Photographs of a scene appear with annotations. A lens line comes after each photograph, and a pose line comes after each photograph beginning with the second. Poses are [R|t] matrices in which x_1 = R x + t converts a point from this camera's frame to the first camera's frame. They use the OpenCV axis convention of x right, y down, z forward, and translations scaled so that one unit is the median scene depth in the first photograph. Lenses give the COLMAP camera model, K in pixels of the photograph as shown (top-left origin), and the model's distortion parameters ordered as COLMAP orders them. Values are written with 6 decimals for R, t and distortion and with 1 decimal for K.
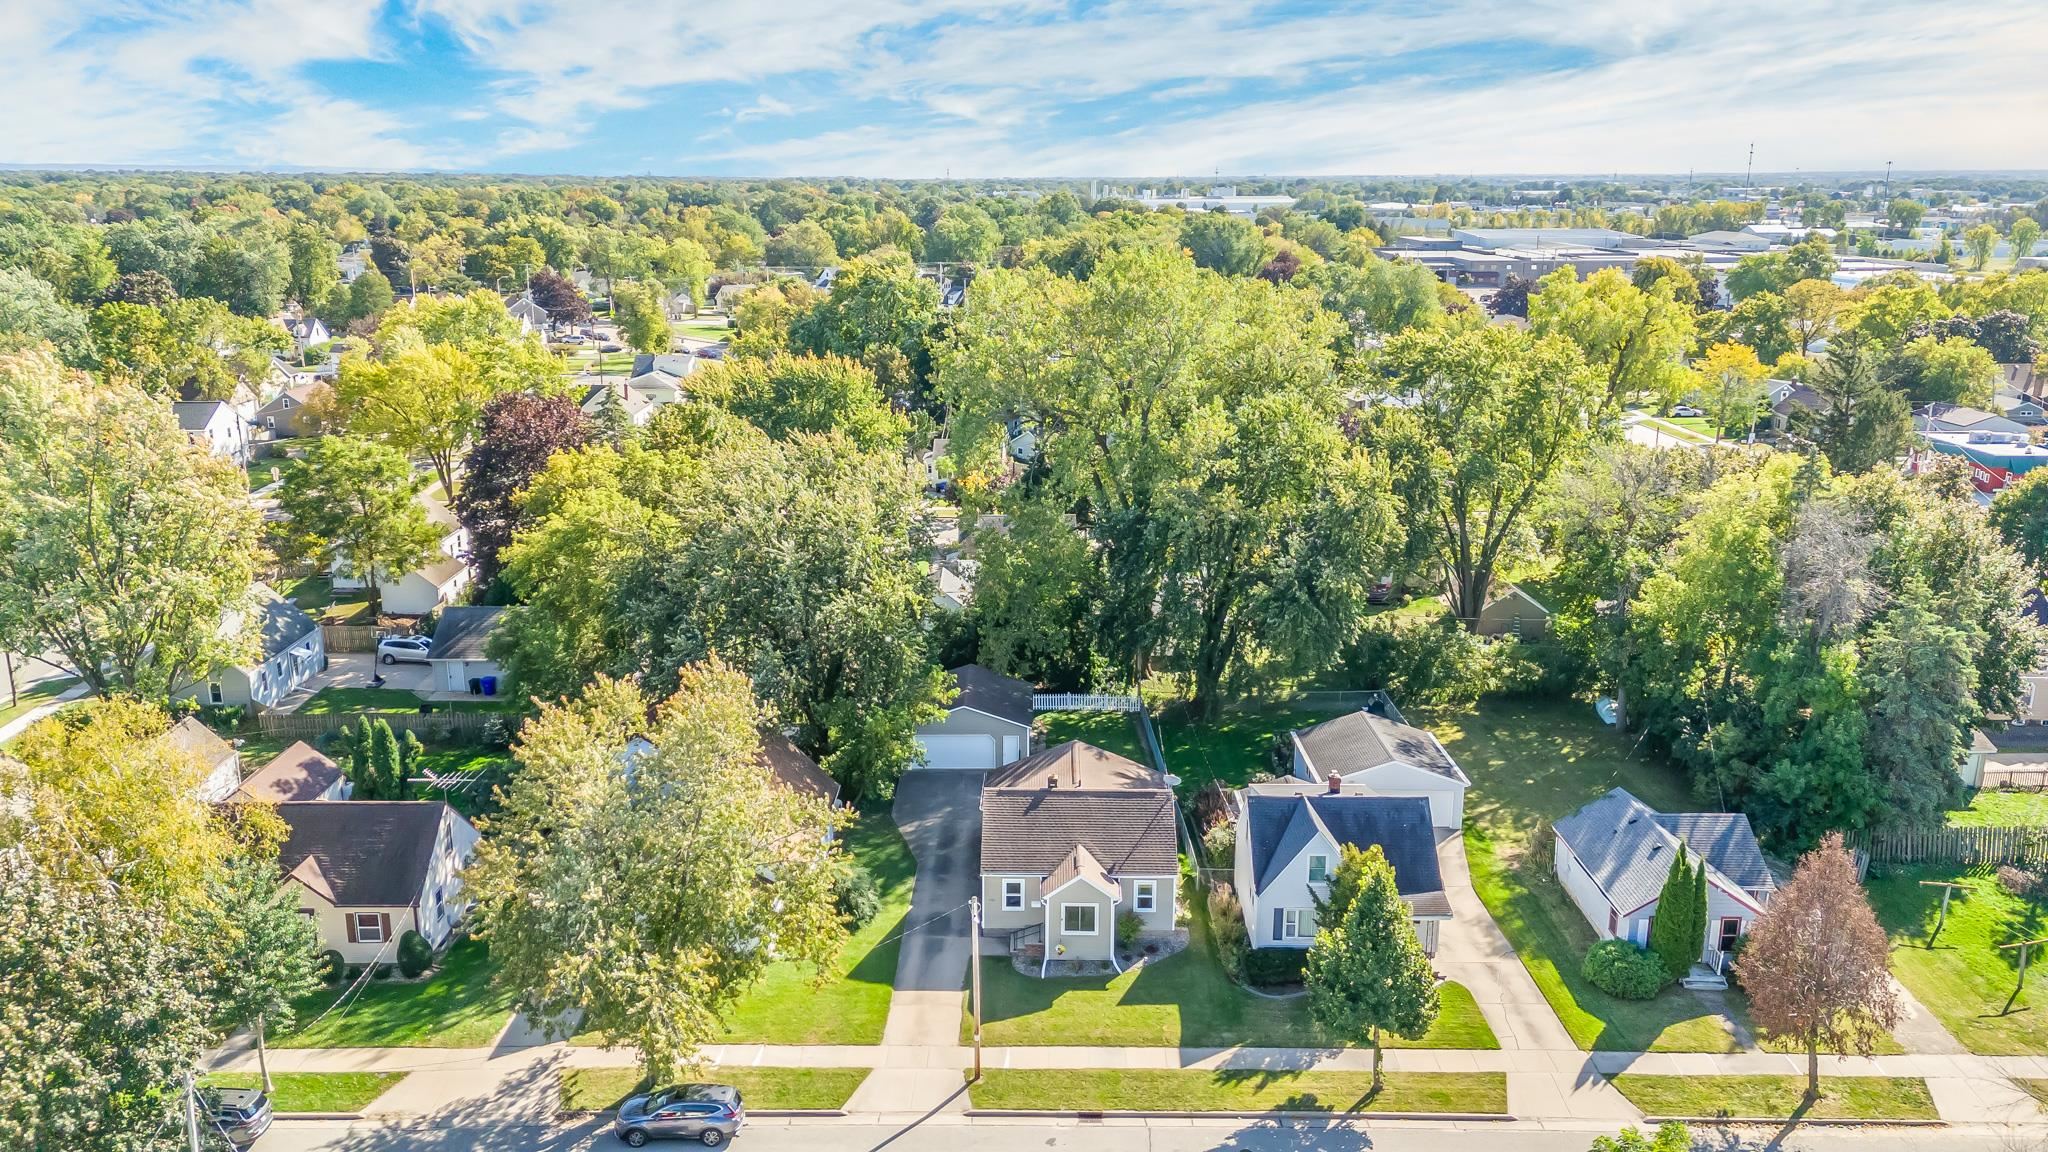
lens RADIAL K [[1516.2, 0, 1027.7], [0, 1516.2, 559.8], [0, 0, 1]] dist [0.095193, -0.096310]
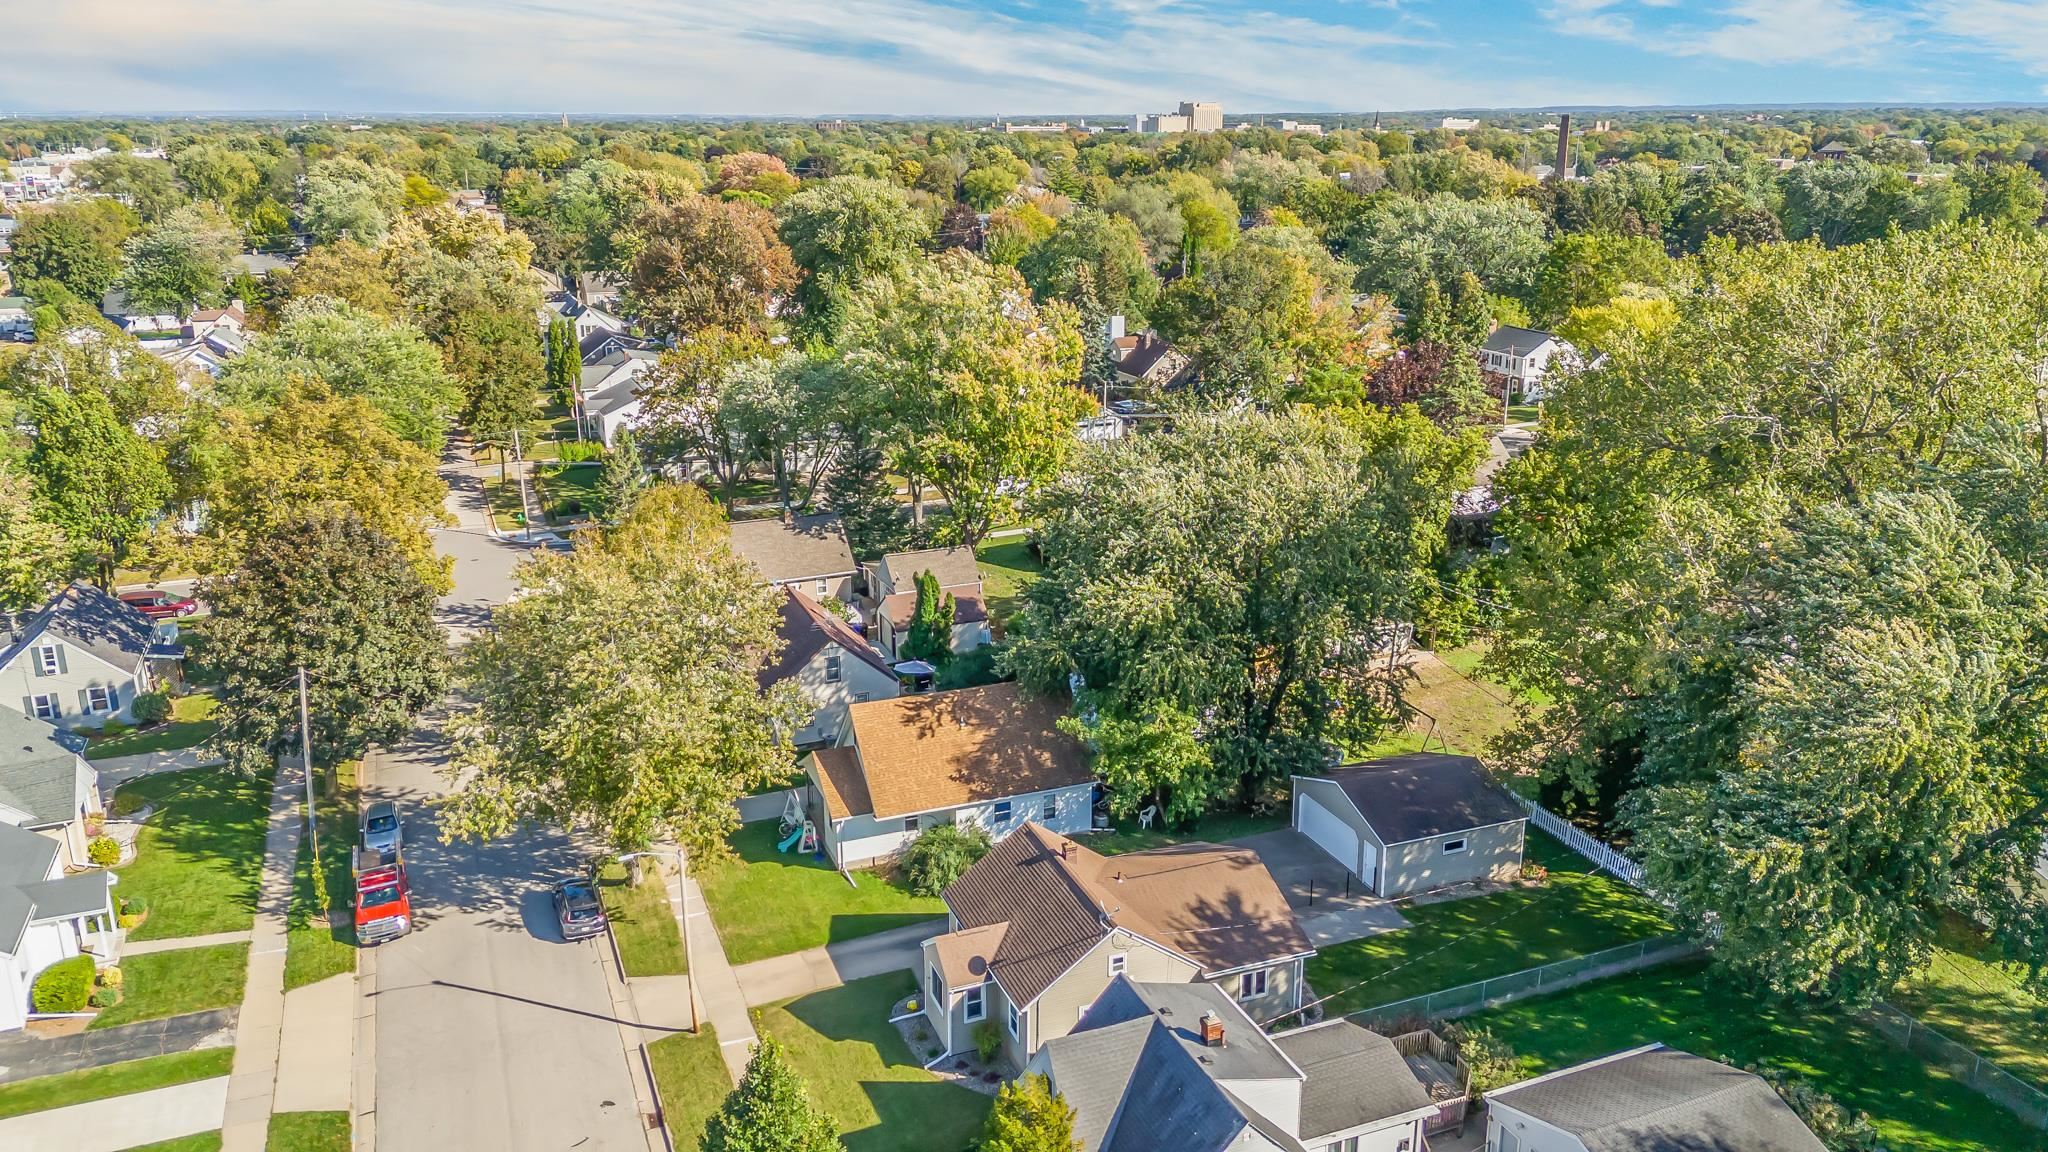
lens RADIAL K [[1516.2, 0, 1027.7], [0, 1516.2, 559.8], [0, 0, 1]] dist [0.095193, -0.096310]
pose [[0.378415, 0.262396, -0.887666, 0.762478], [-0.231045, 0.955401, 0.183924, -0.165198], [0.896337, 0.135491, 0.422163, 0.662495]]
